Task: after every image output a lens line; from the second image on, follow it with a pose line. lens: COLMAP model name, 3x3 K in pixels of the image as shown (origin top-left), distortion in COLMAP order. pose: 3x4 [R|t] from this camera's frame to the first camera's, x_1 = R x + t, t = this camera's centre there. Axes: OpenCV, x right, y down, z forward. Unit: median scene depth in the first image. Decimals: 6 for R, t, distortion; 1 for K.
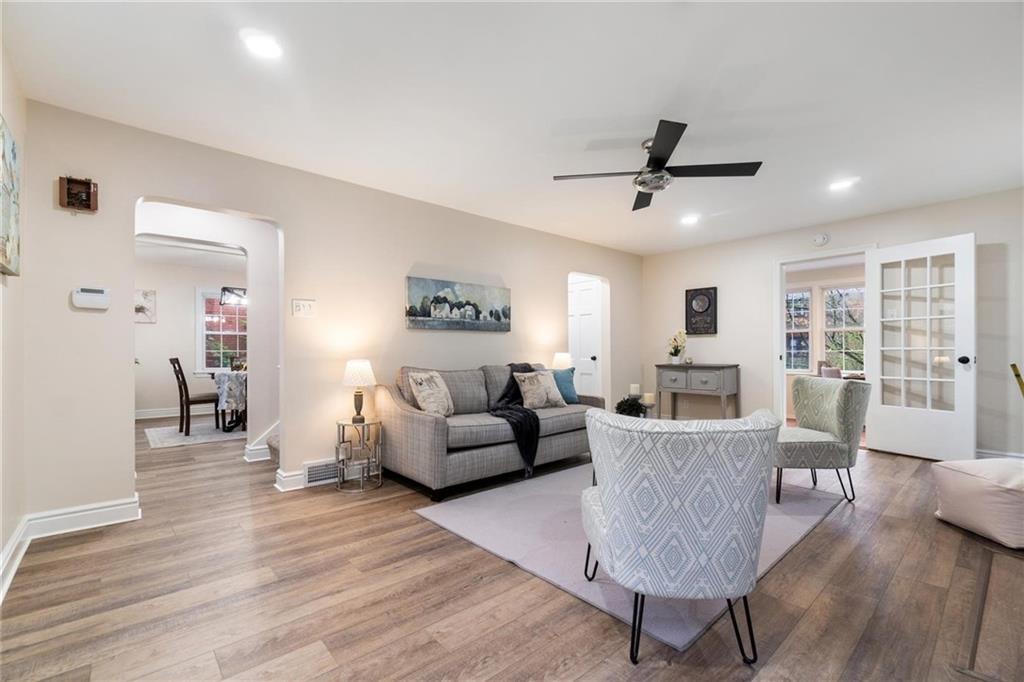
lens RADIAL K [[449.4, 0, 504.9], [0, 449.4, 350.3], [0, 0, 1]] dist [-0.000082, 0.000121]
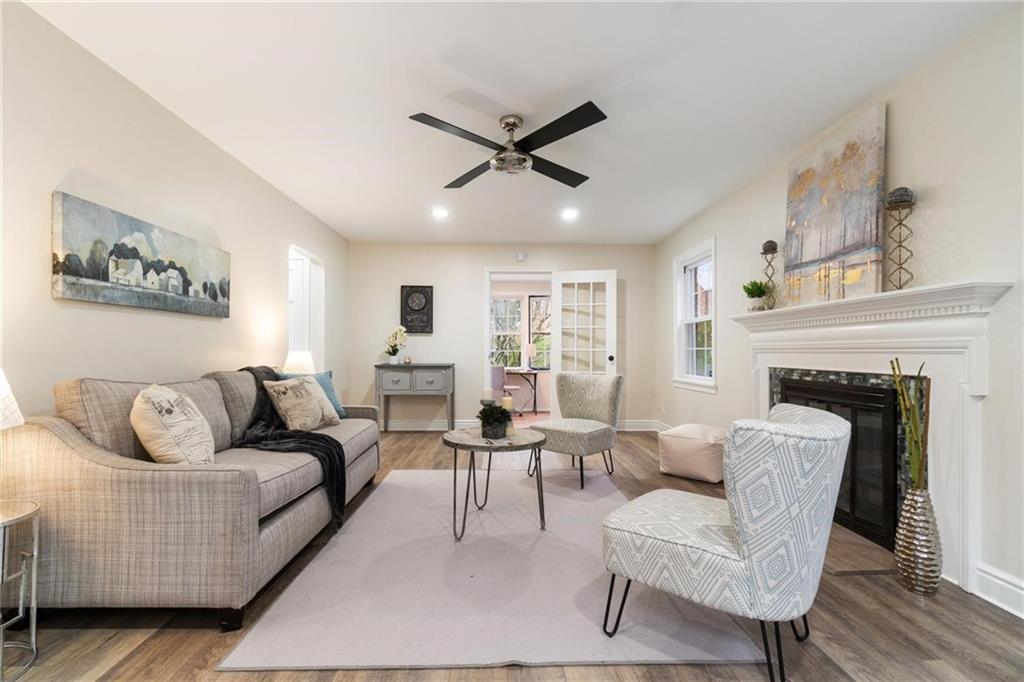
lens RADIAL K [[458.1, 0, 513.7], [0, 458.1, 346.6], [0, 0, 1]] dist [0.000024, 0.000015]
pose [[0.636910, 0.014080, 0.770810, -0.261451], [-0.010028, 0.999900, -0.009978, 0.002056], [-0.770873, -0.001374, 0.636987, 0.285313]]
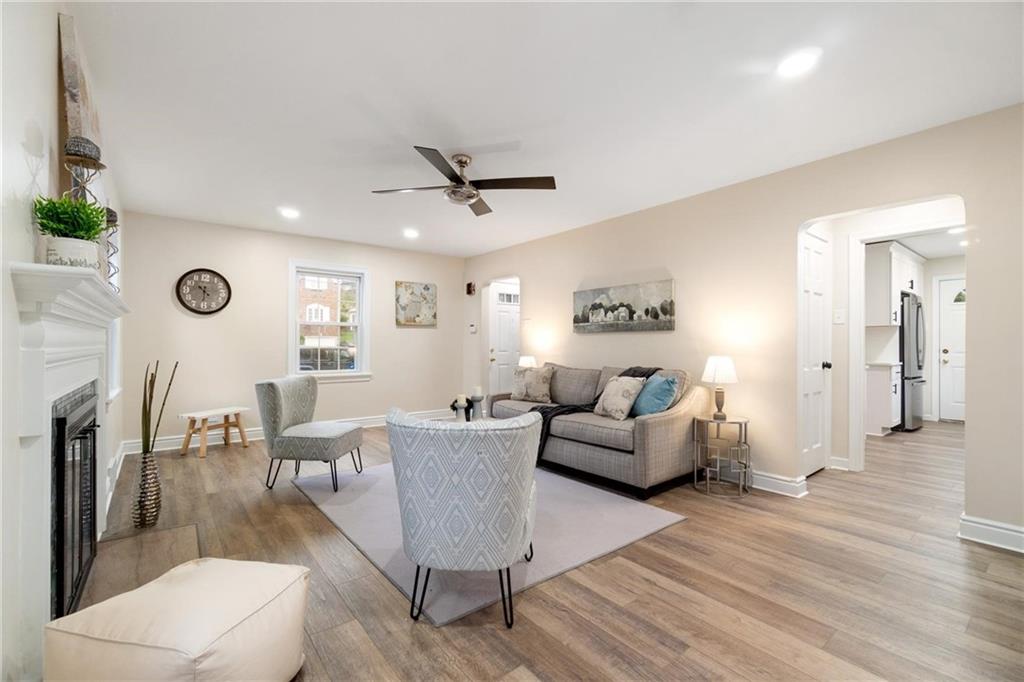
lens RADIAL K [[440.0, 0, 507.9], [0, 440.0, 344.9], [0, 0, 1]] dist [-0.002993, -0.000104]
pose [[-0.062505, 0.006607, -0.998023, 0.946979], [0.003649, 0.999973, 0.006391, -0.022285], [0.998038, -0.003242, -0.062528, 0.821030]]
